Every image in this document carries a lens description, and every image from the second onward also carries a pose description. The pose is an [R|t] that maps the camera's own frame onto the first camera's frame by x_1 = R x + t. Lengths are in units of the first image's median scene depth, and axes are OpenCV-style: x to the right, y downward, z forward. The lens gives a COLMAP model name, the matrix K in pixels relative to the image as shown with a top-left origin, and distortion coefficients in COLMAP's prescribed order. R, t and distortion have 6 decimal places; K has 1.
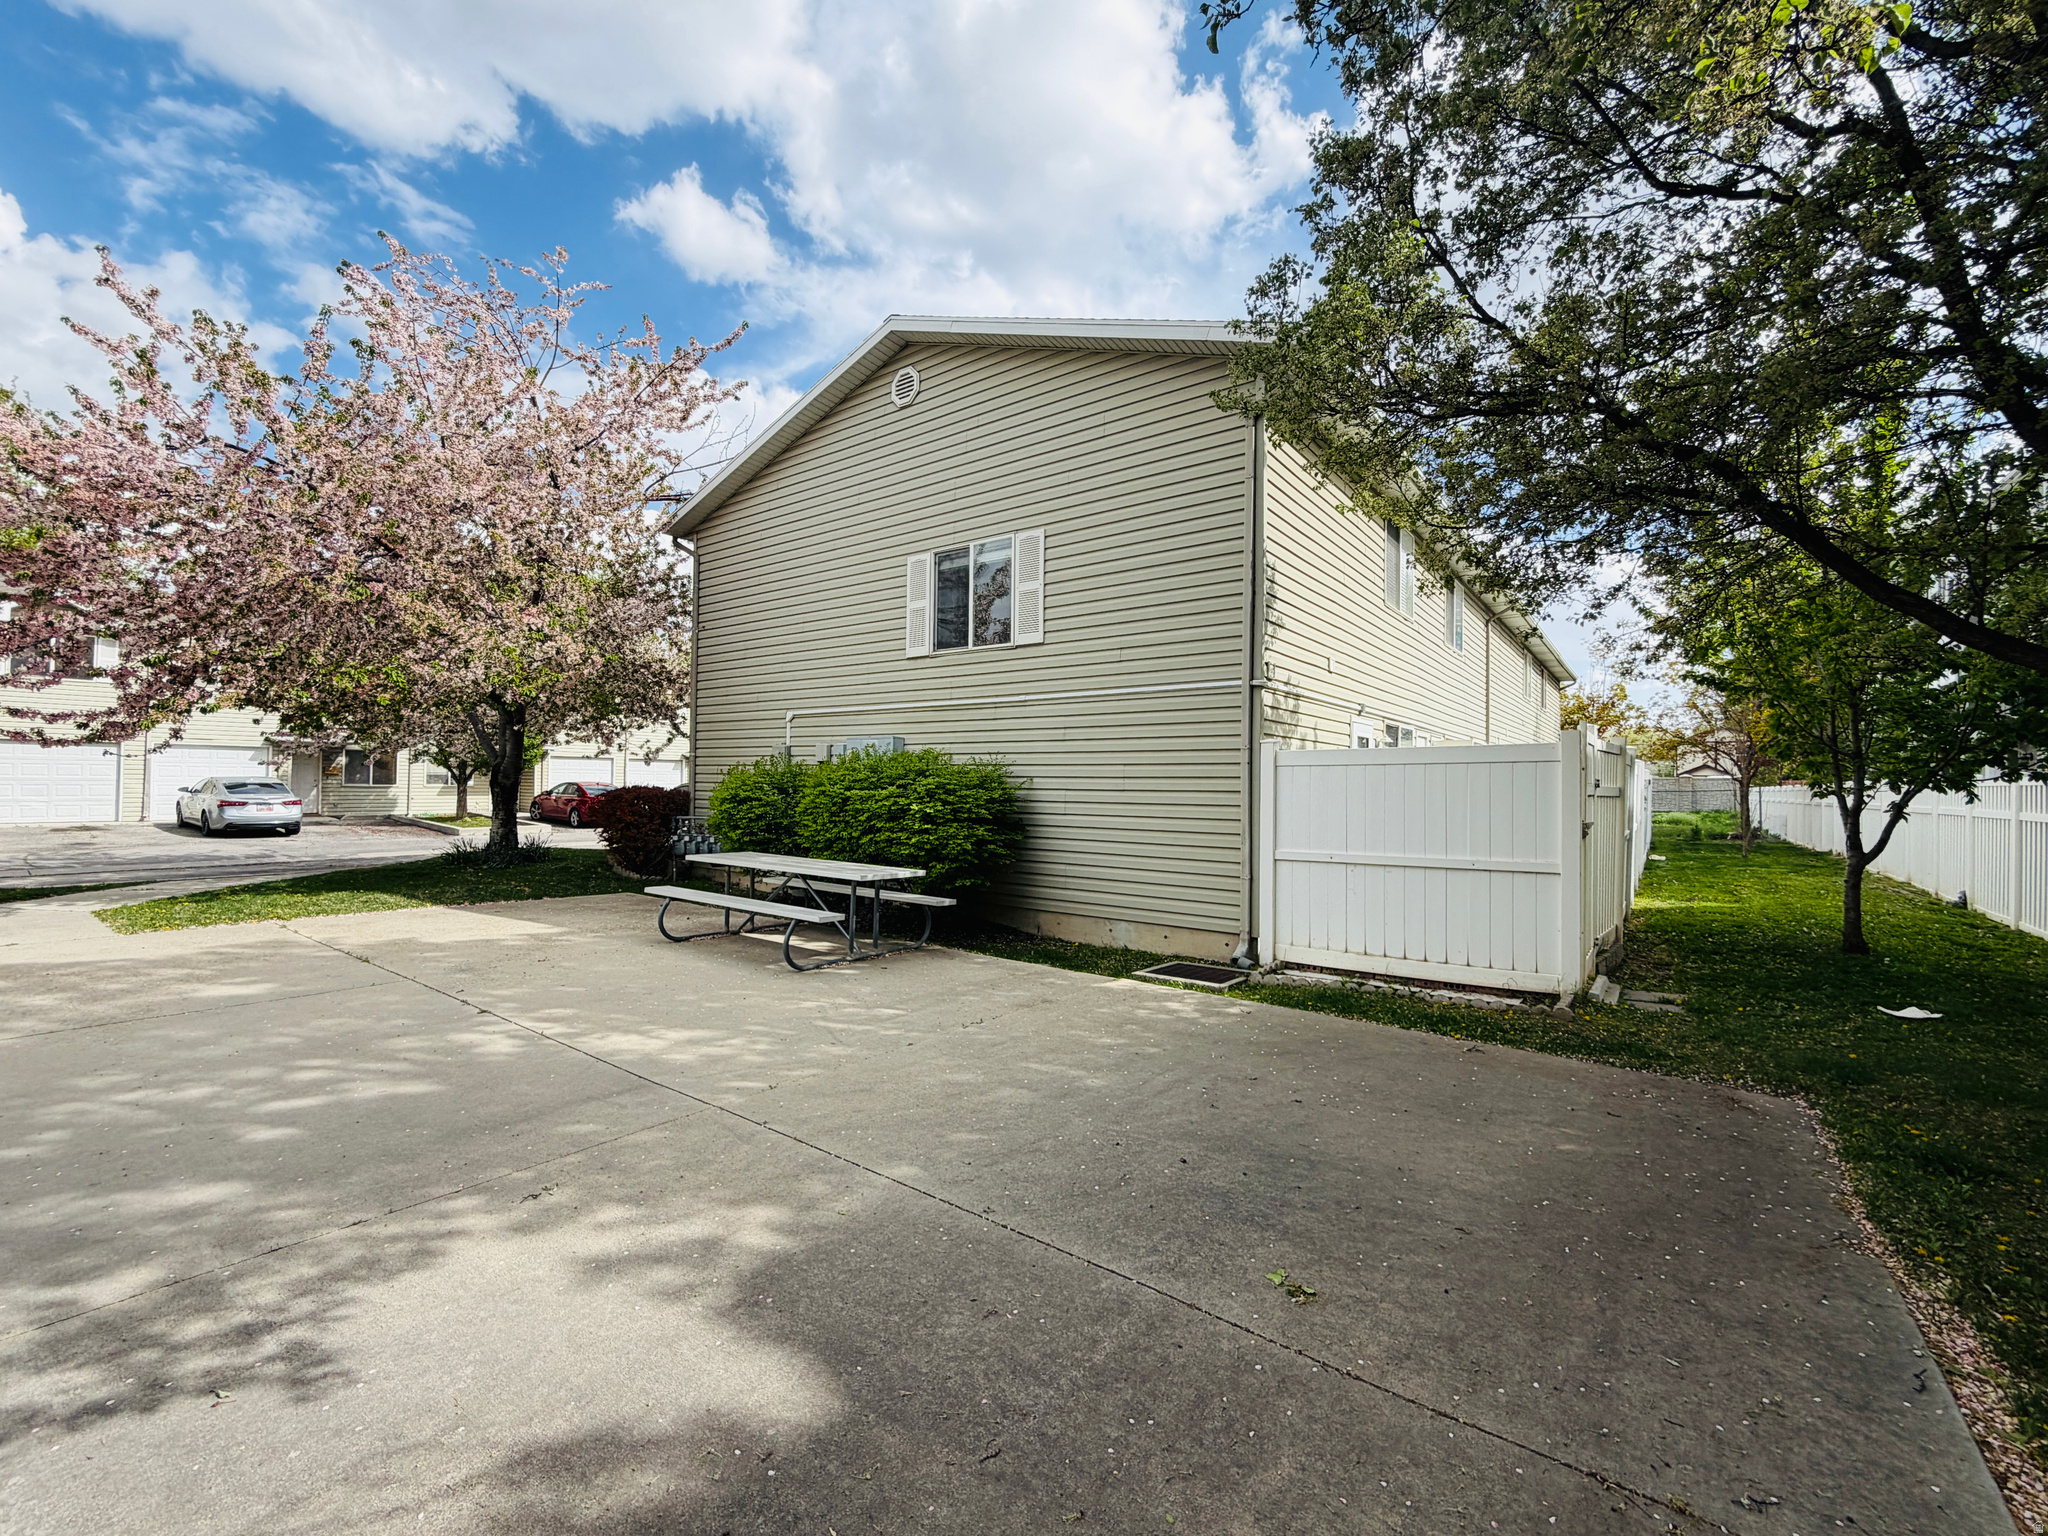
lens RADIAL K [[813.3, 0, 1085.8], [0, 813.3, 773.0], [0, 0, 1]] dist [-0.002853, 0.000066]
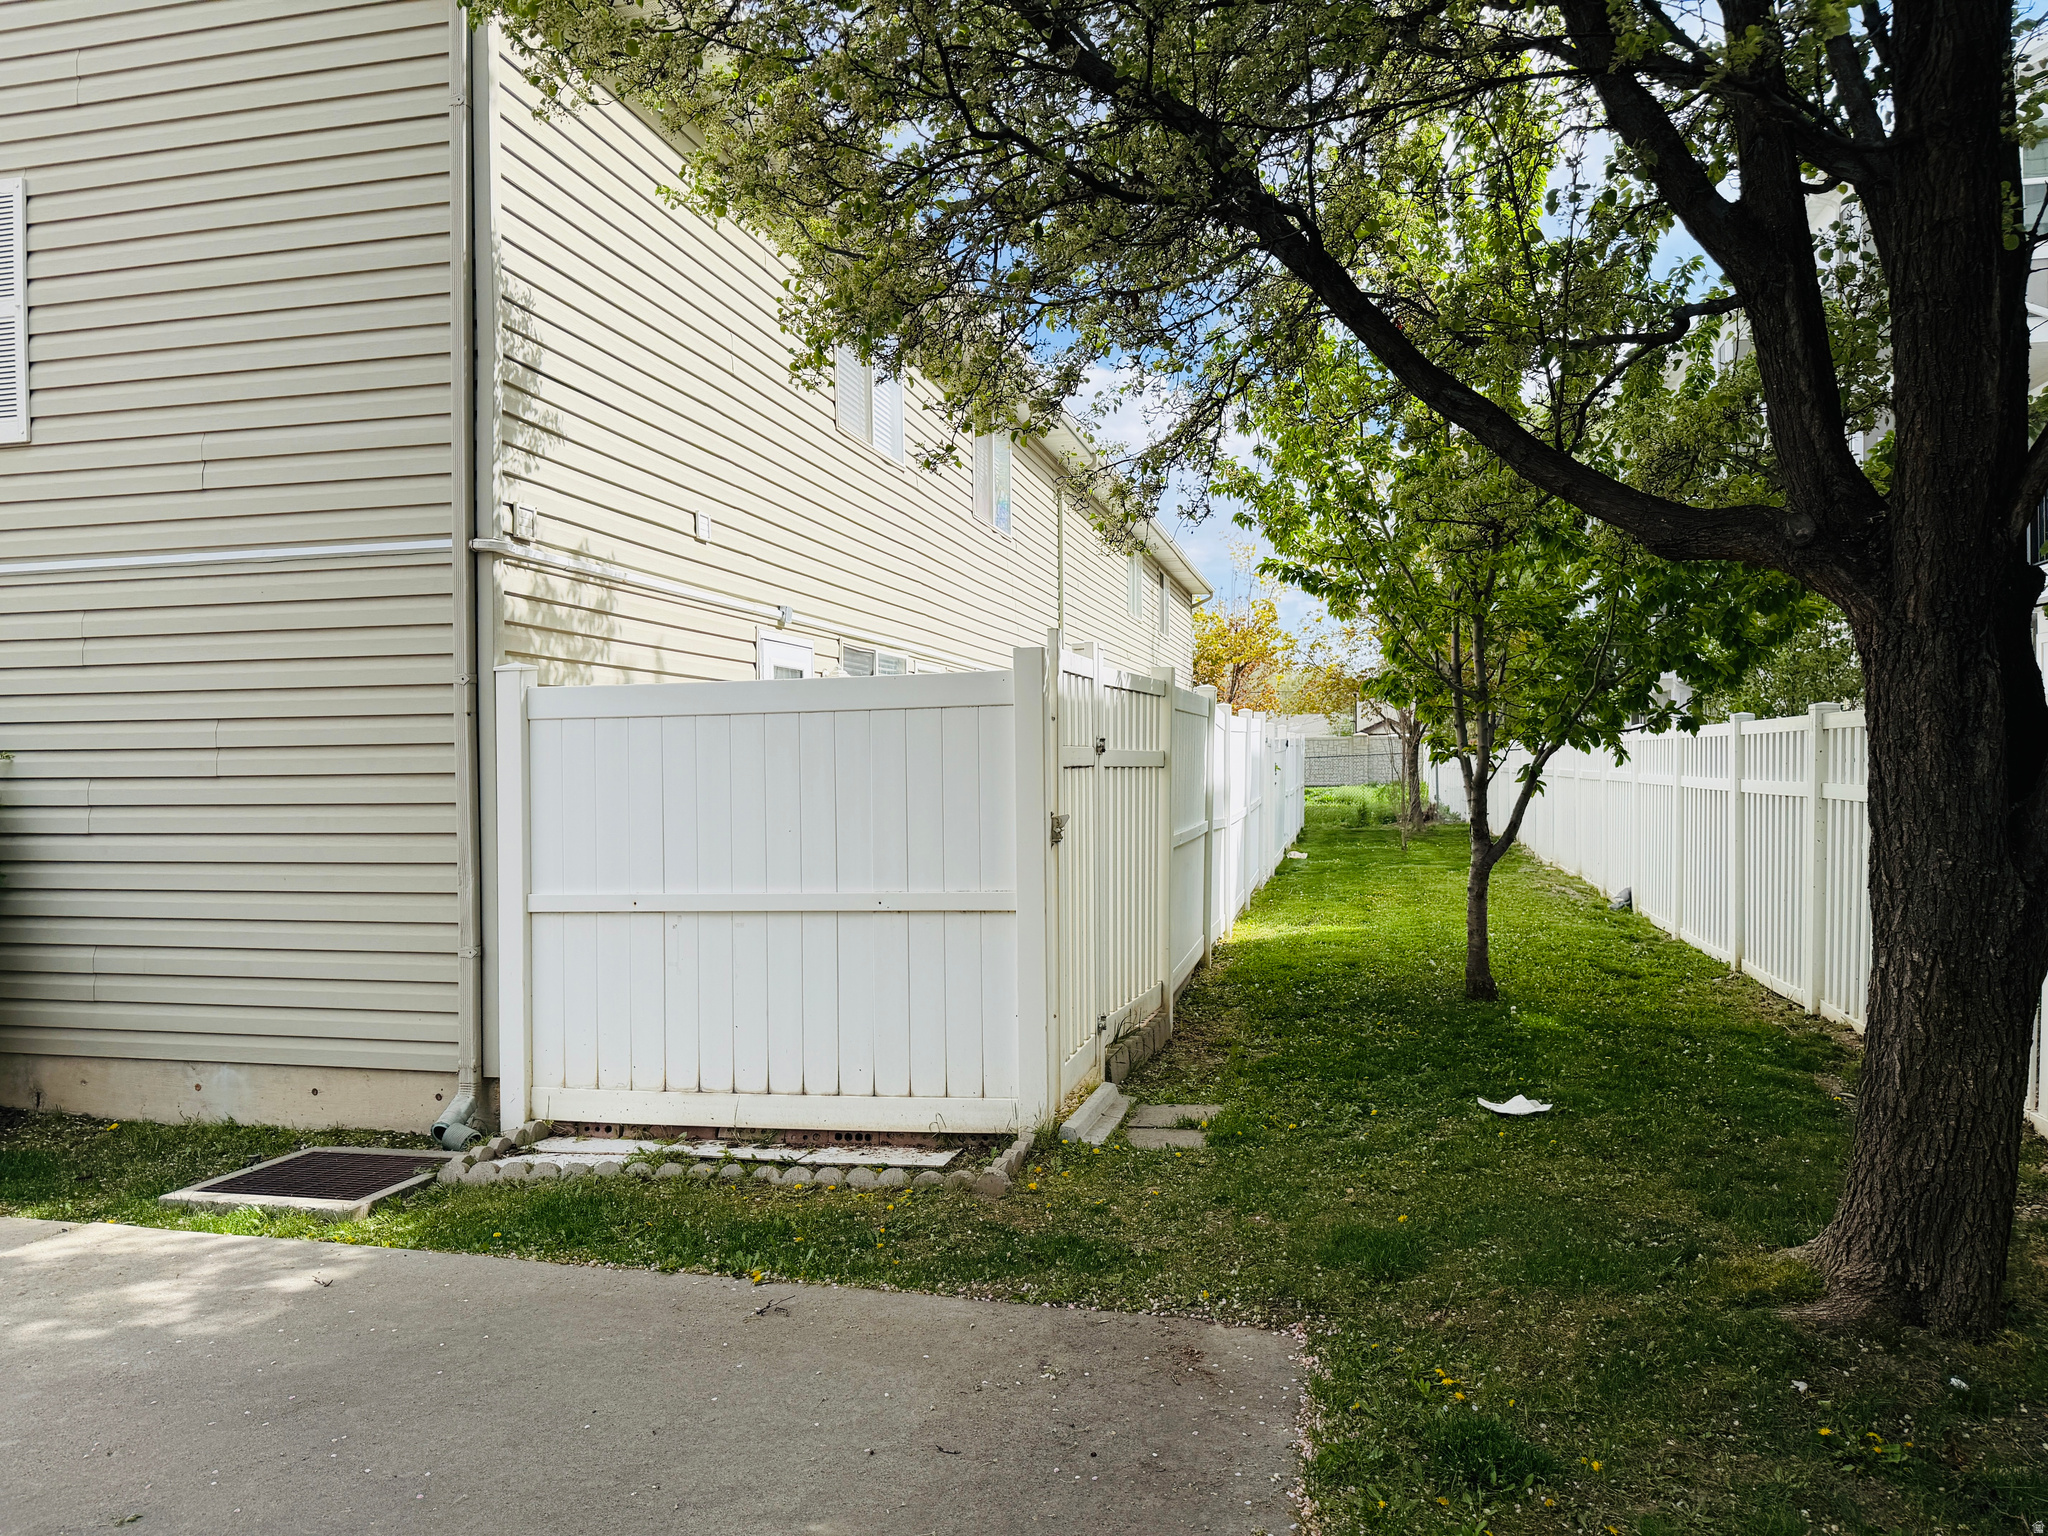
lens RADIAL K [[1432.7, 0, 1015.9], [0, 1432.7, 768.2], [0, 0, 1]] dist [0.031204, -0.008277]
pose [[0.915655, -0.023280, 0.401291, 0.154301], [0.015258, 0.999615, 0.023177, 0.004942], [-0.401676, -0.015100, 0.915657, 0.099335]]
